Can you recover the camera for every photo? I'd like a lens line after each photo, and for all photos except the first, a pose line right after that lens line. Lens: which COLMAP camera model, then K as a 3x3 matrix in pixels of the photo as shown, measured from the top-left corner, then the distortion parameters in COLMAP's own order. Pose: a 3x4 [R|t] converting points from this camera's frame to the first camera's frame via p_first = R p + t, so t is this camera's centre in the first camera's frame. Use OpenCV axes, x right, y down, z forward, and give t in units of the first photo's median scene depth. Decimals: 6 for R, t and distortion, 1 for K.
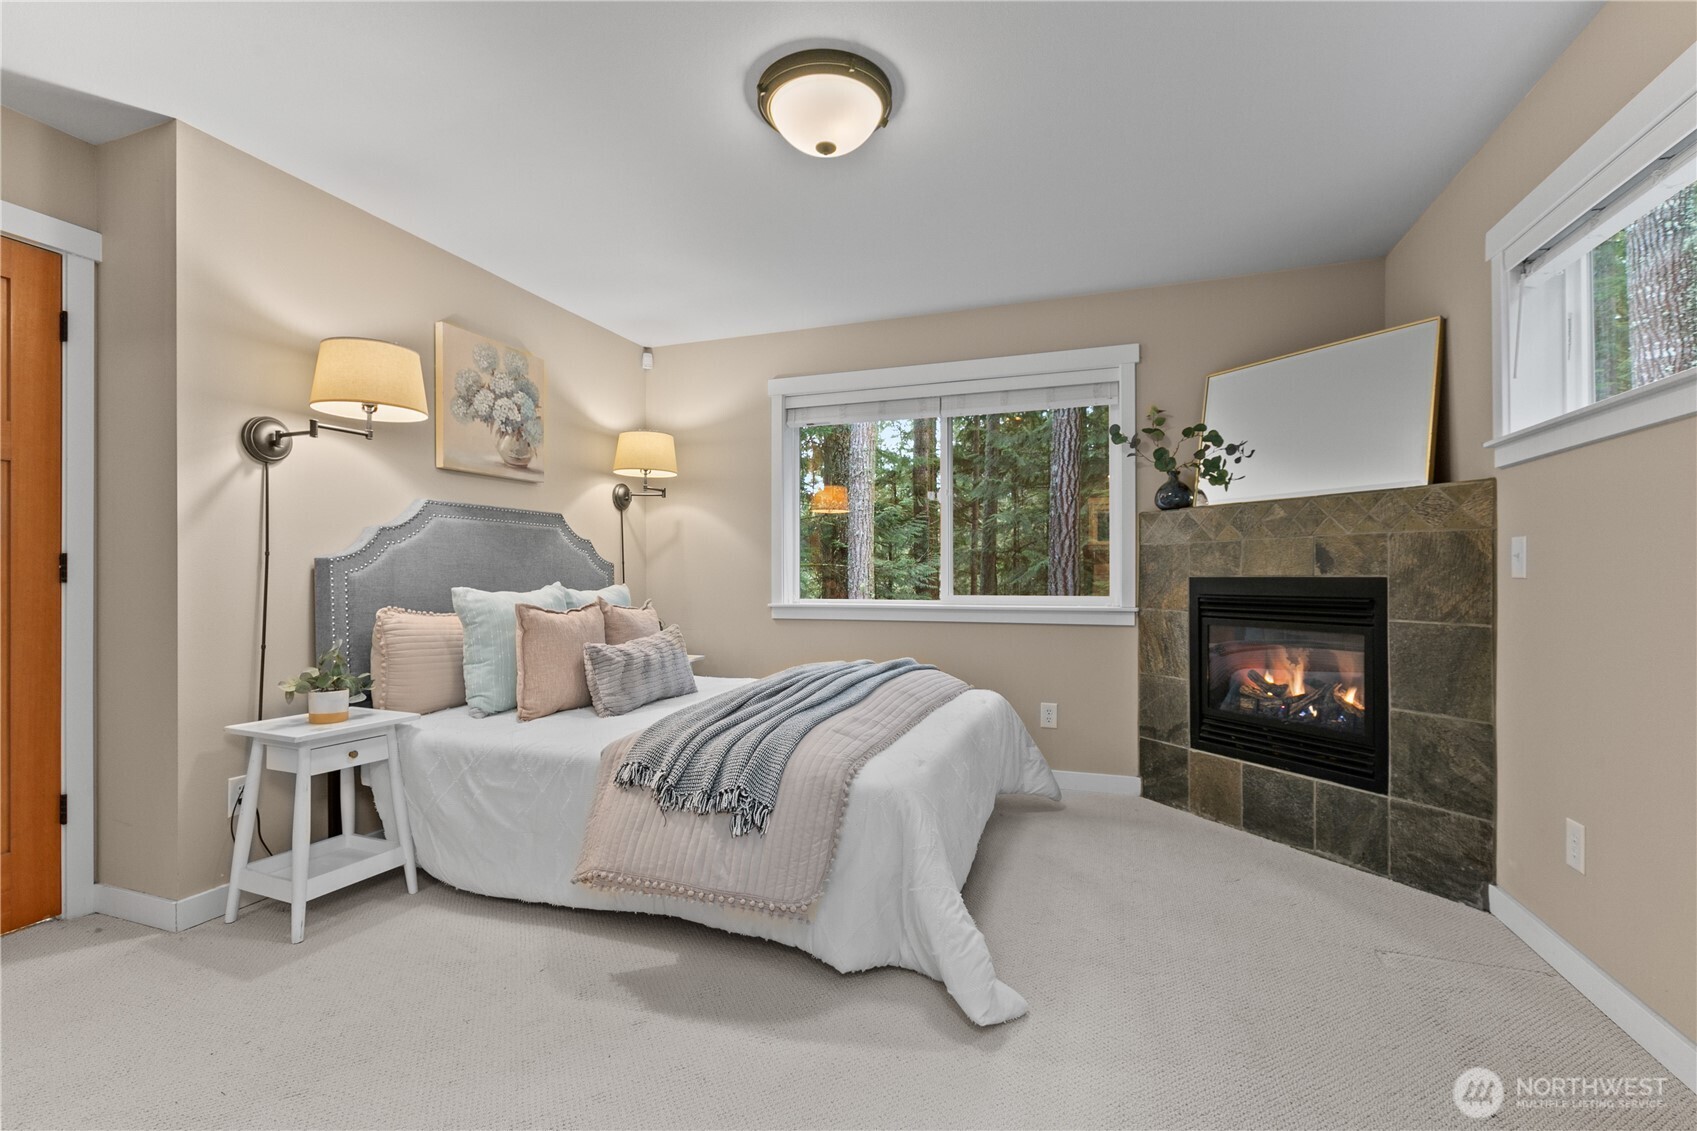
lens RADIAL K [[769.8, 0, 852.5], [0, 769.8, 570.1], [0, 0, 1]] dist [-0.000358, 0.000525]
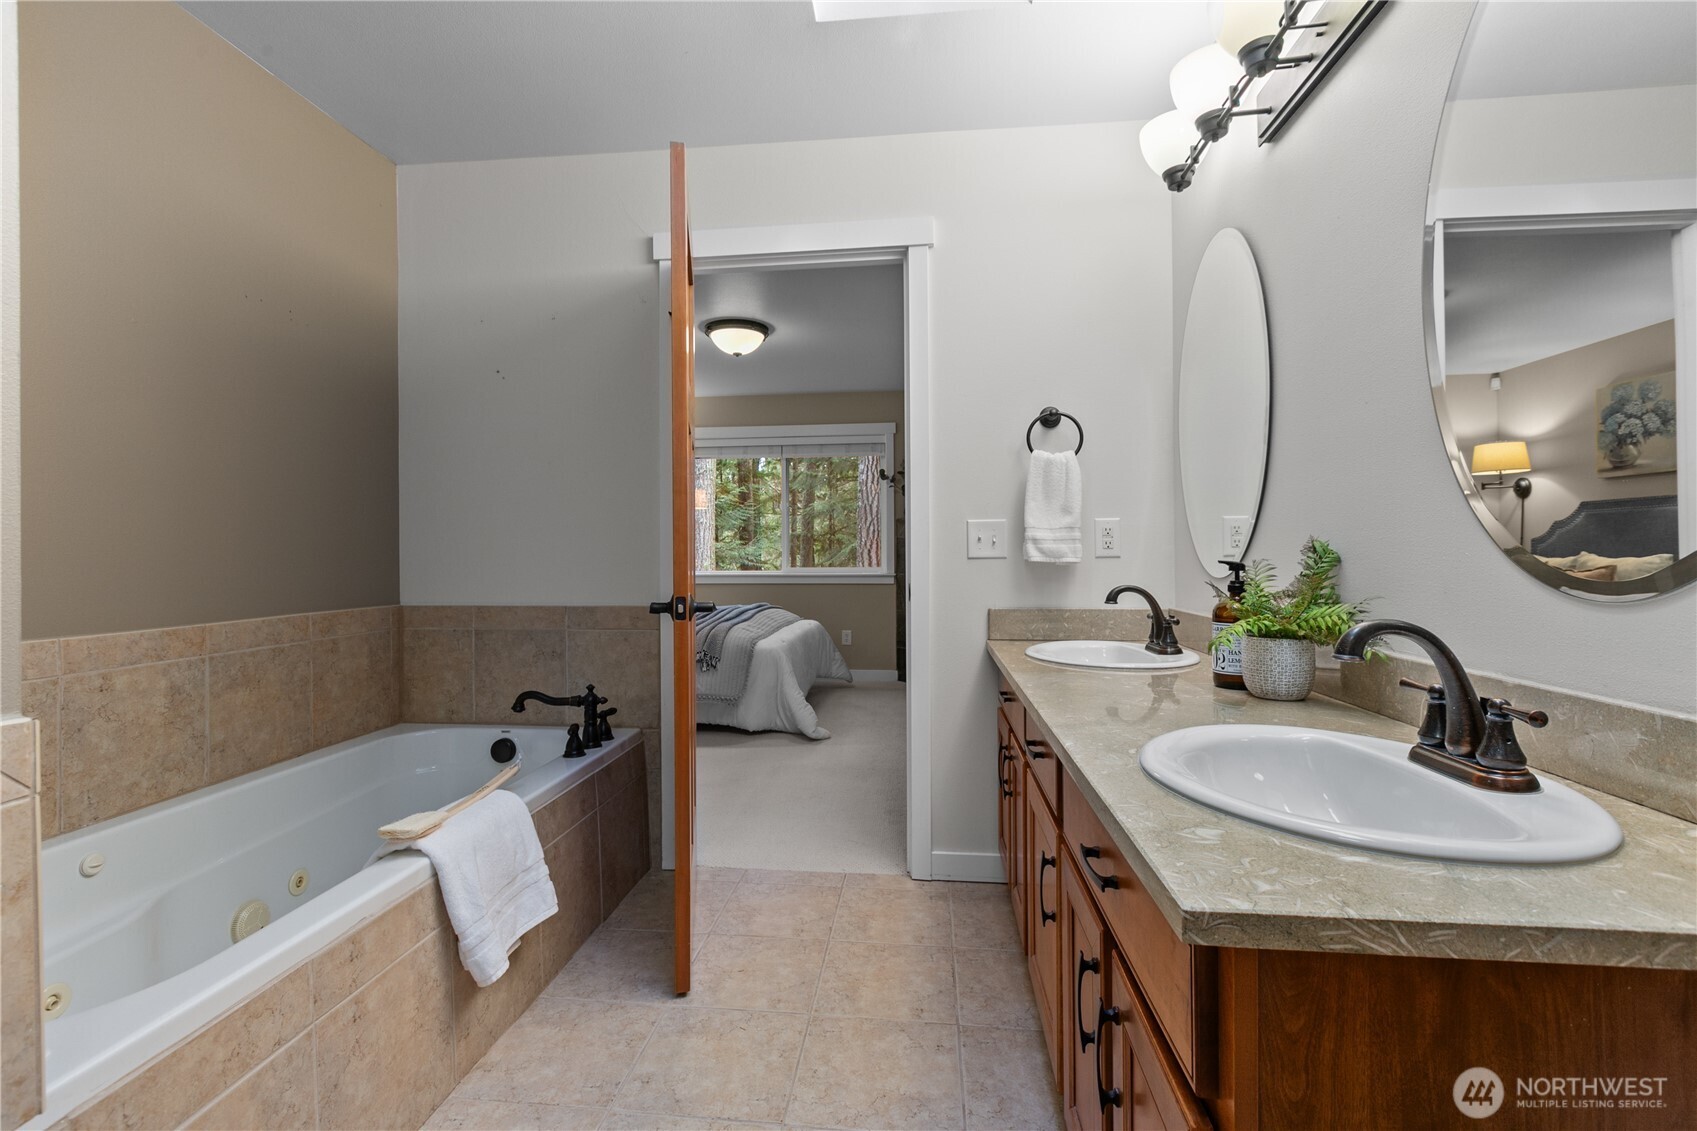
lens RADIAL K [[769.8, 0, 847.7], [0, 769.8, 561.4], [0, 0, 1]] dist [-0.000358, 0.000525]
pose [[0.973900, -0.006112, 0.226896, -0.149239], [0.002985, 0.999896, 0.014123, -0.003669], [-0.226958, -0.013077, 0.973817, -0.764435]]
